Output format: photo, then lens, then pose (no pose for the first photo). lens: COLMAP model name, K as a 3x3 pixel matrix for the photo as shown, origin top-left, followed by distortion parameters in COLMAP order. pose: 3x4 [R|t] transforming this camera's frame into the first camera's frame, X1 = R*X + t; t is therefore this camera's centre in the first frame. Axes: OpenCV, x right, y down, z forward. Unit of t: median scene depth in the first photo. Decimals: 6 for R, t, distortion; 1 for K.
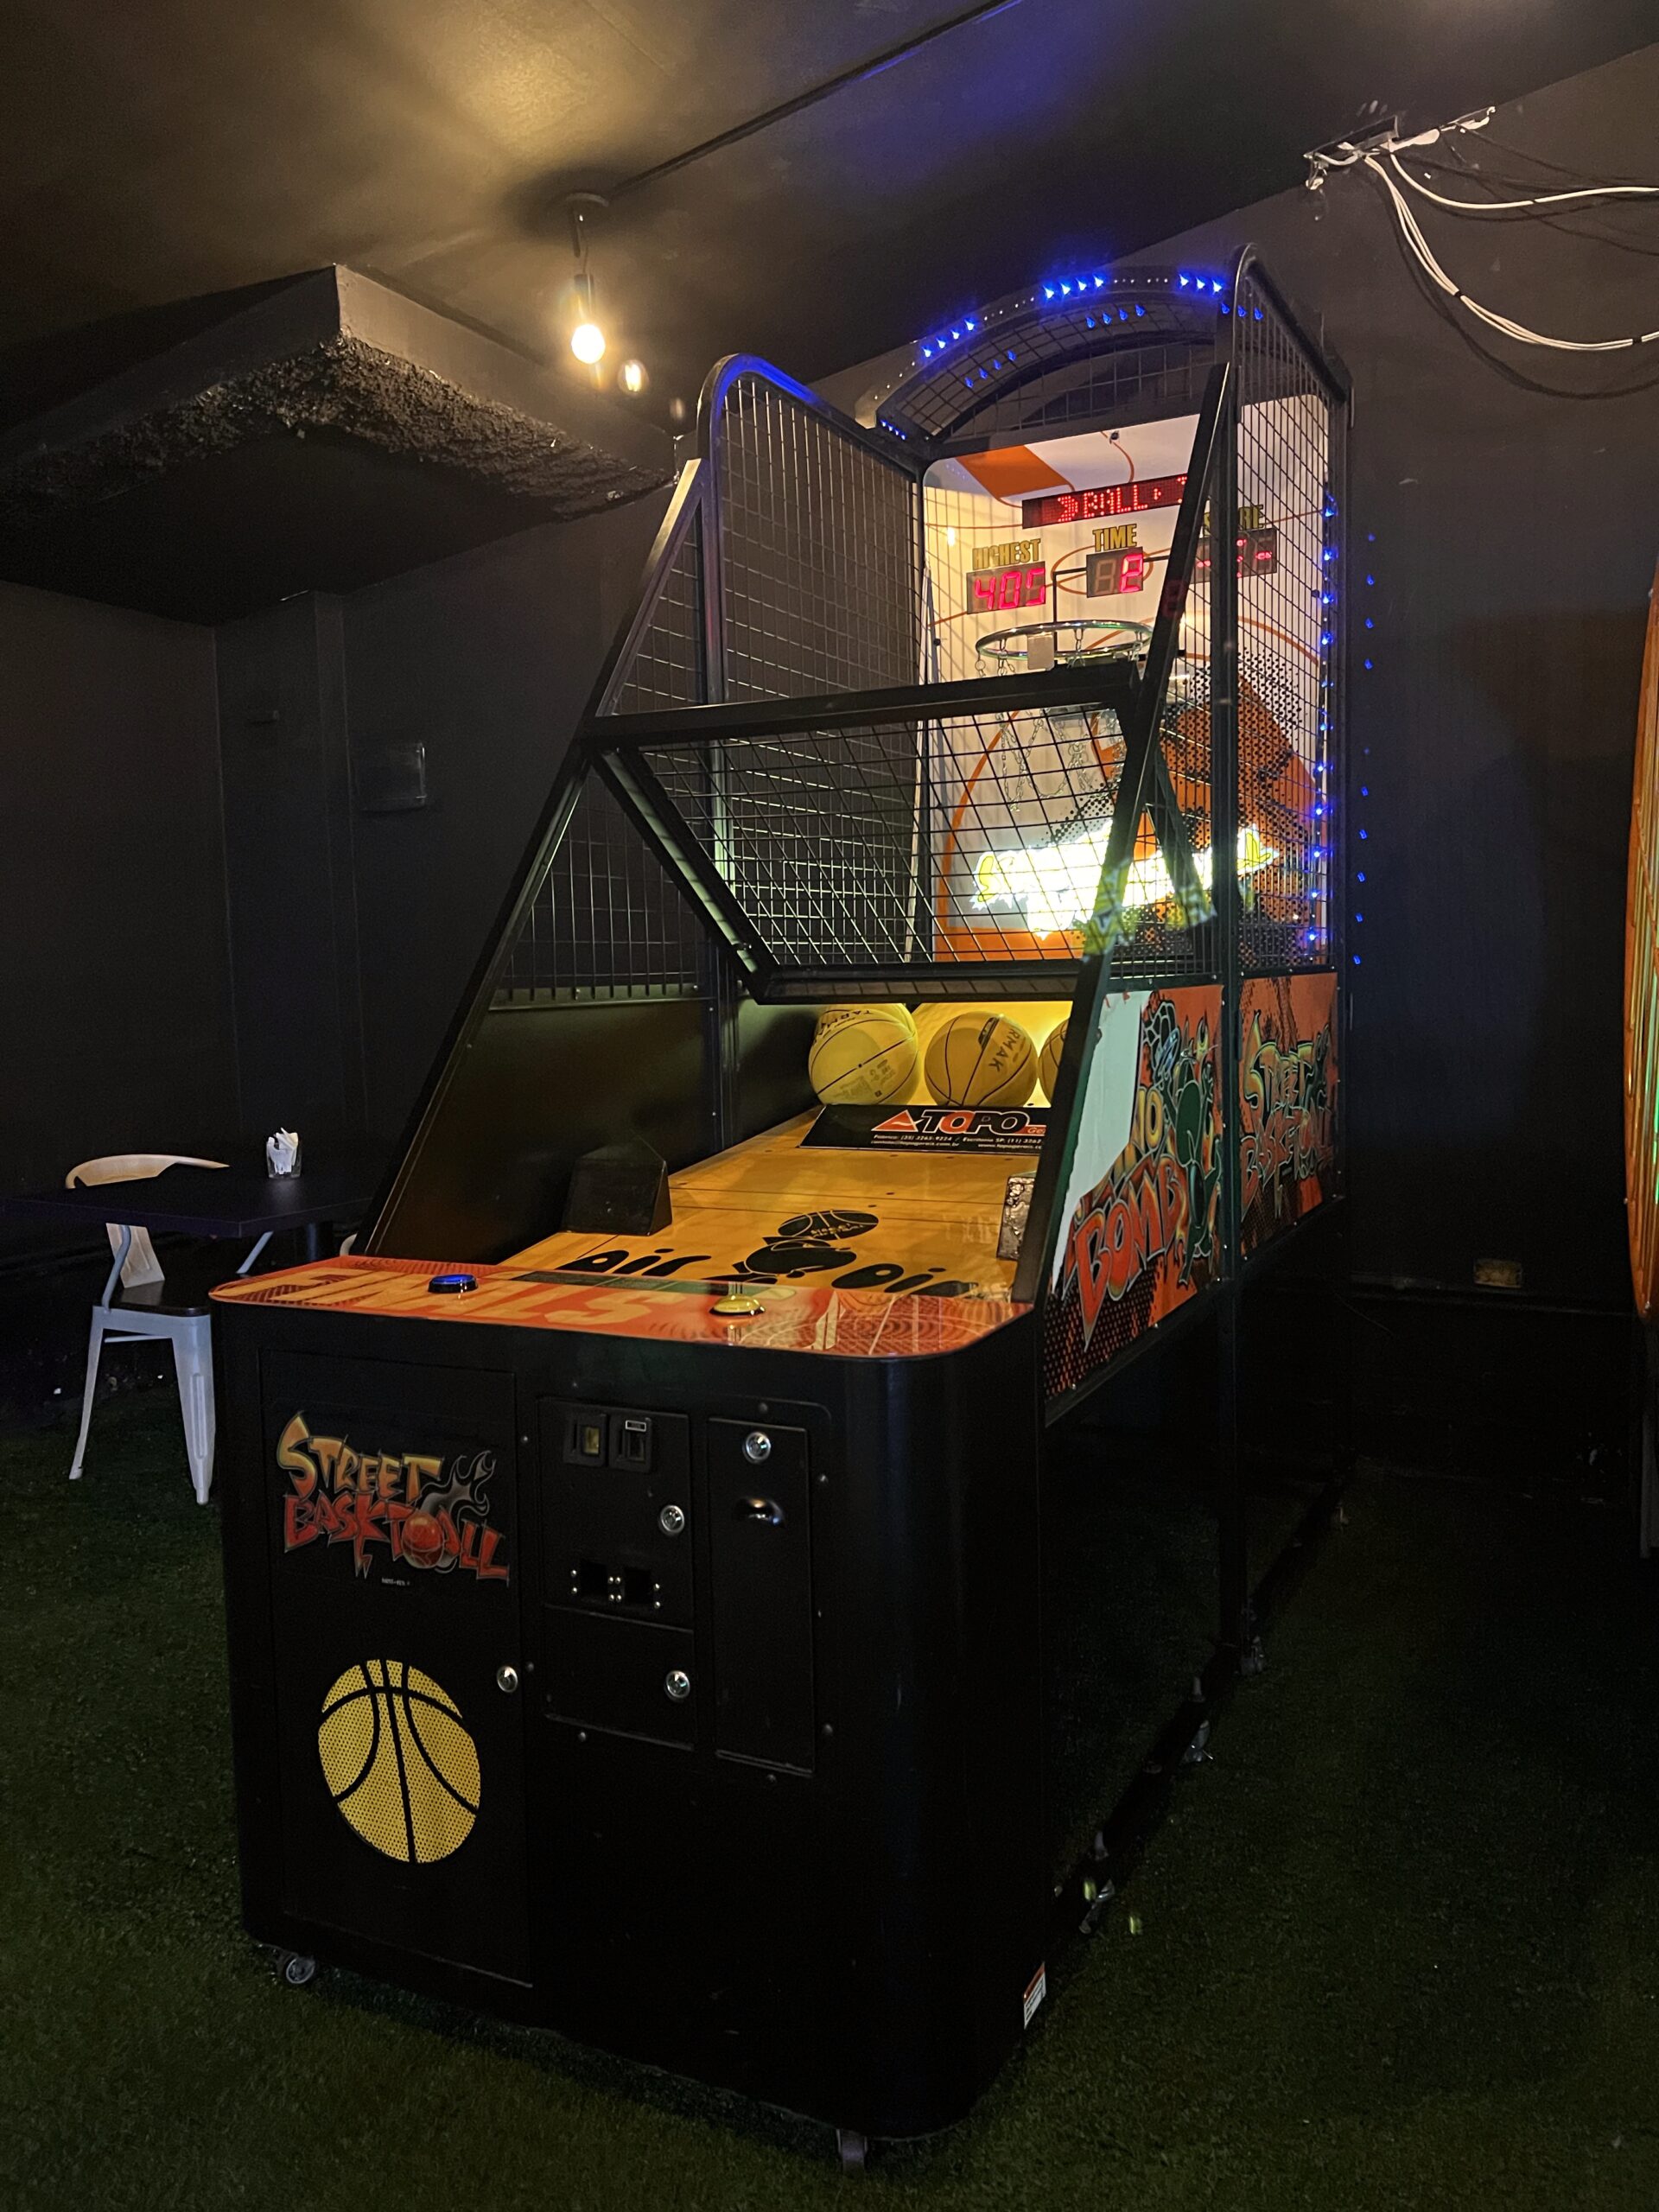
lens RADIAL K [[1684.0, 0, 827.5], [0, 1684.0, 1115.0], [0, 0, 1]] dist [0.049369, -0.050365]
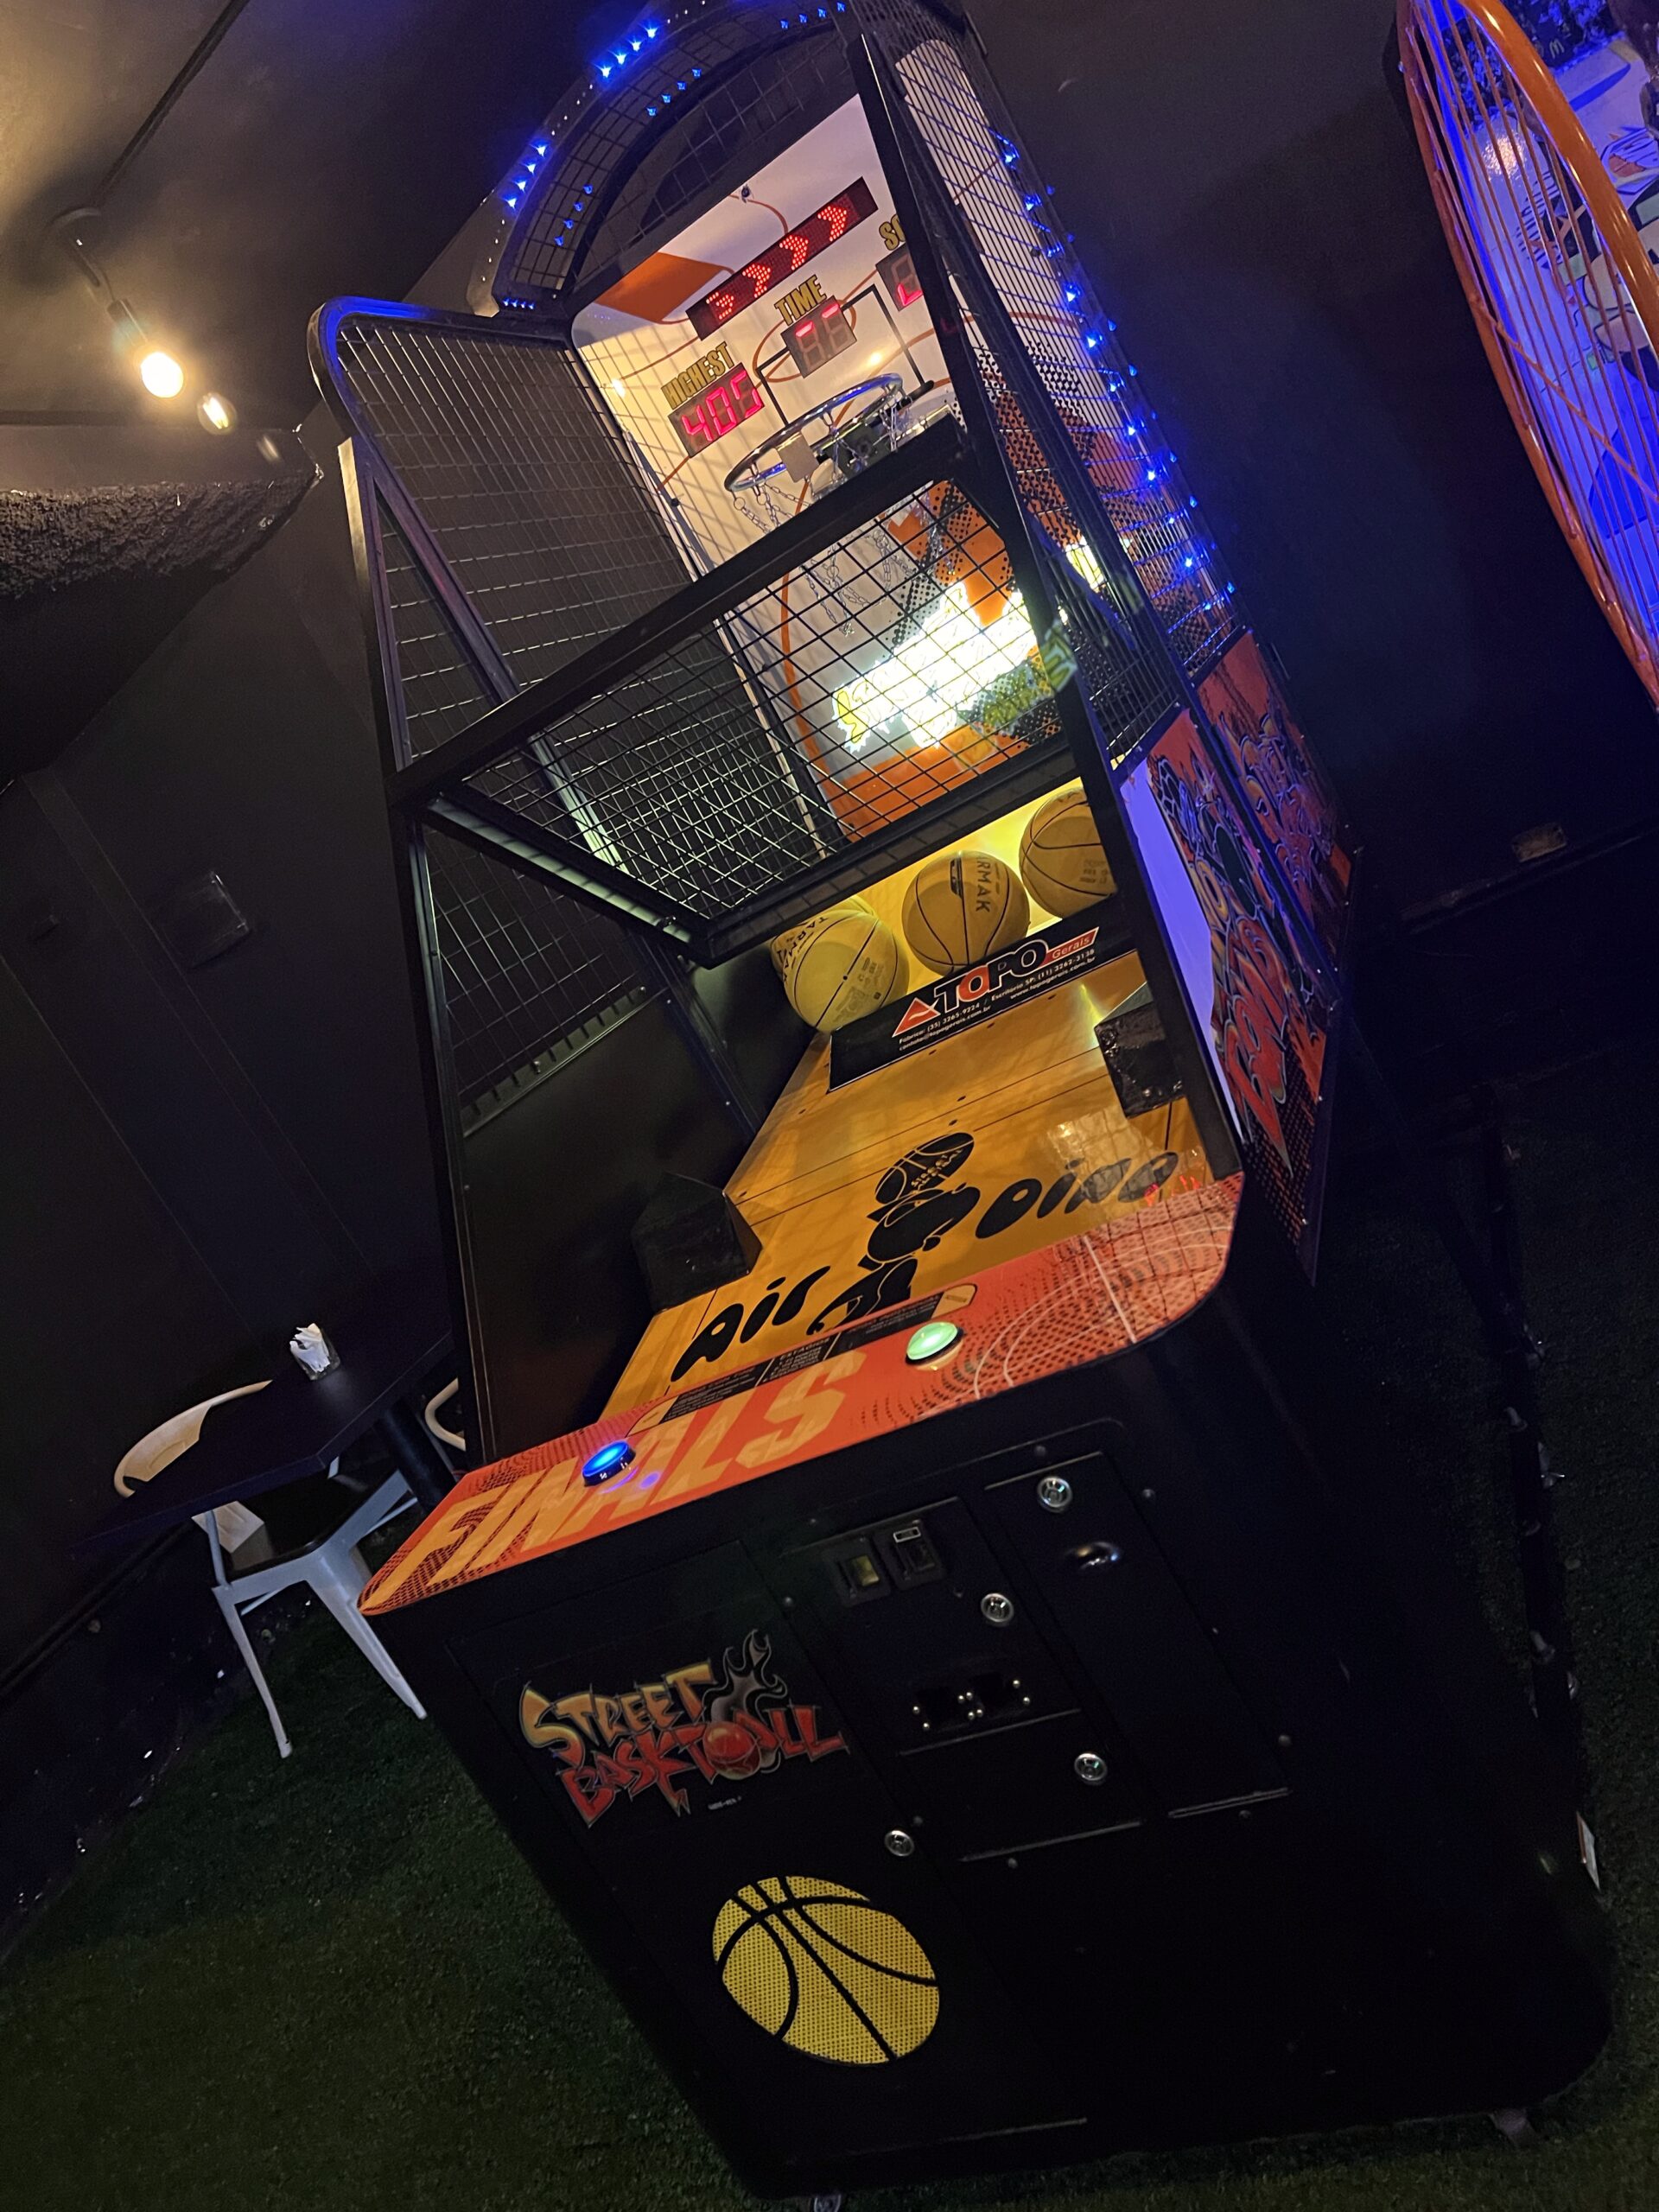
lens RADIAL K [[1684.0, 0, 842.8], [0, 1684.0, 1119.1], [0, 0, 1]] dist [0.049369, -0.050365]
pose [[0.880027, -0.474635, 0.016527, -0.034909], [0.471095, 0.876815, 0.096249, -0.054237], [-0.060174, -0.076916, 0.995220, 0.113074]]
